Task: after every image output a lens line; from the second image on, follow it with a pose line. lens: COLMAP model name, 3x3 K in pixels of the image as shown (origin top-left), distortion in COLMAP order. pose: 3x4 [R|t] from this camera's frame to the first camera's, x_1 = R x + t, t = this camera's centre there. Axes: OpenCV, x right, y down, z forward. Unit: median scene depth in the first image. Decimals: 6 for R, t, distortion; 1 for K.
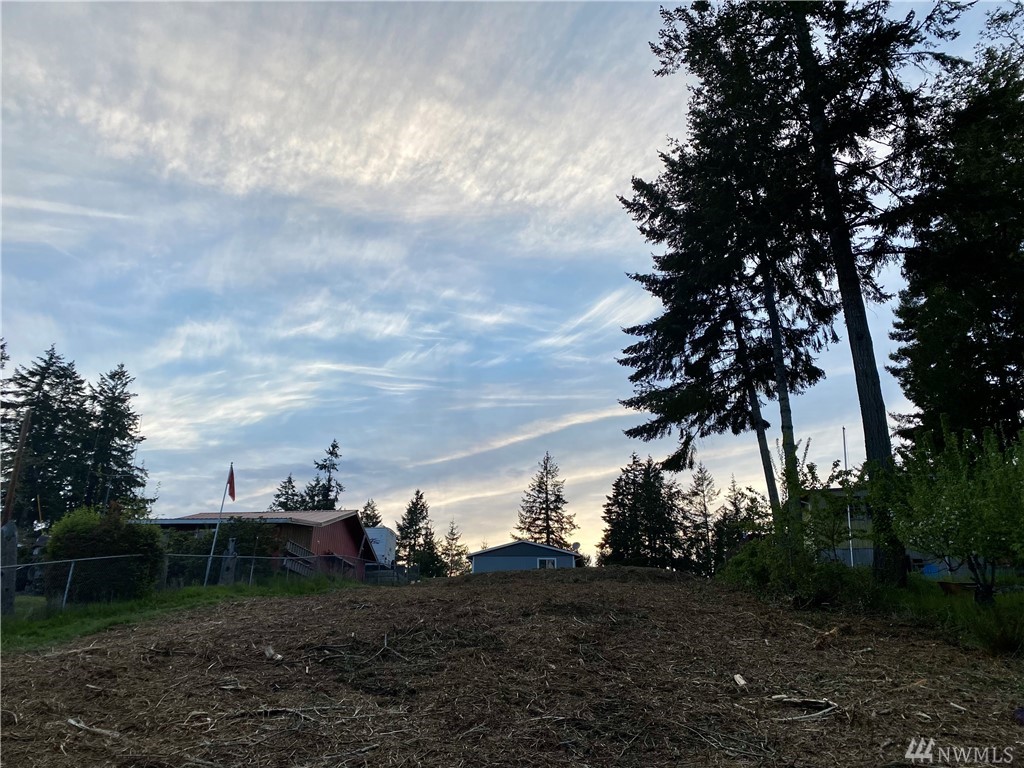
lens RADIAL K [[767.4, 0, 512.0], [0, 767.4, 384.0], [0, 0, 1]] dist [0.123893, -0.242999]
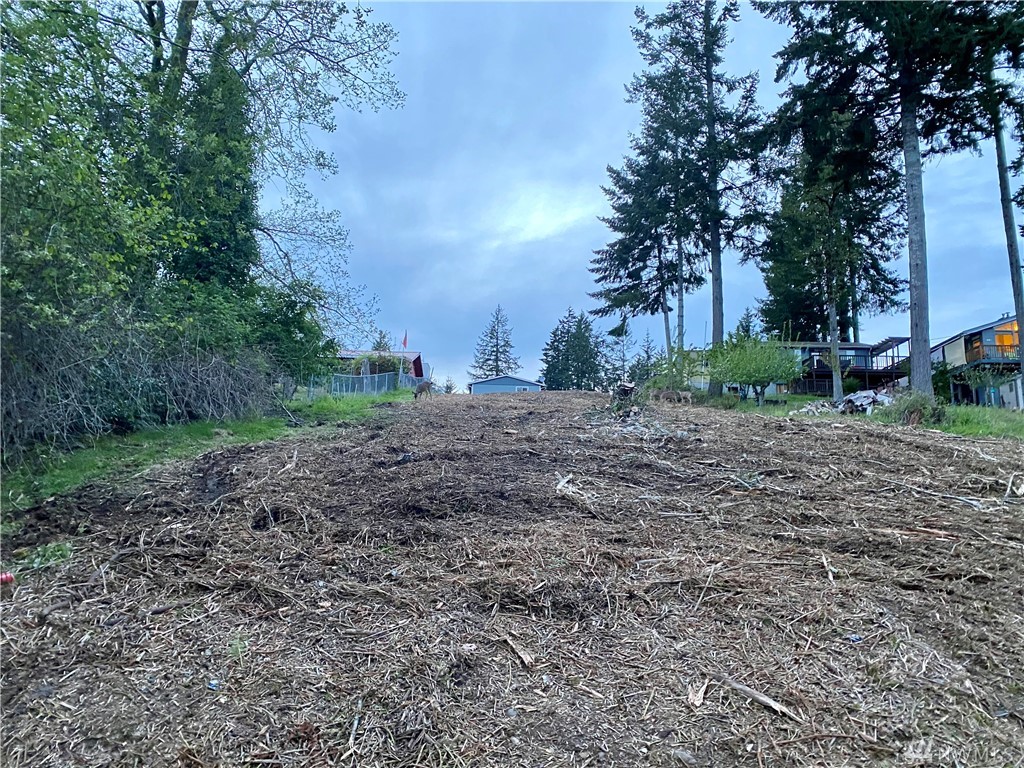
lens RADIAL K [[769.9, 0, 515.8], [0, 769.9, 370.1], [0, 0, 1]] dist [0.081935, -0.134934]
pose [[0.993445, 0.031984, 0.109748, -0.187106], [-0.051951, 0.981511, 0.184222, -0.111202], [-0.101826, -0.188716, 0.976738, -0.632492]]
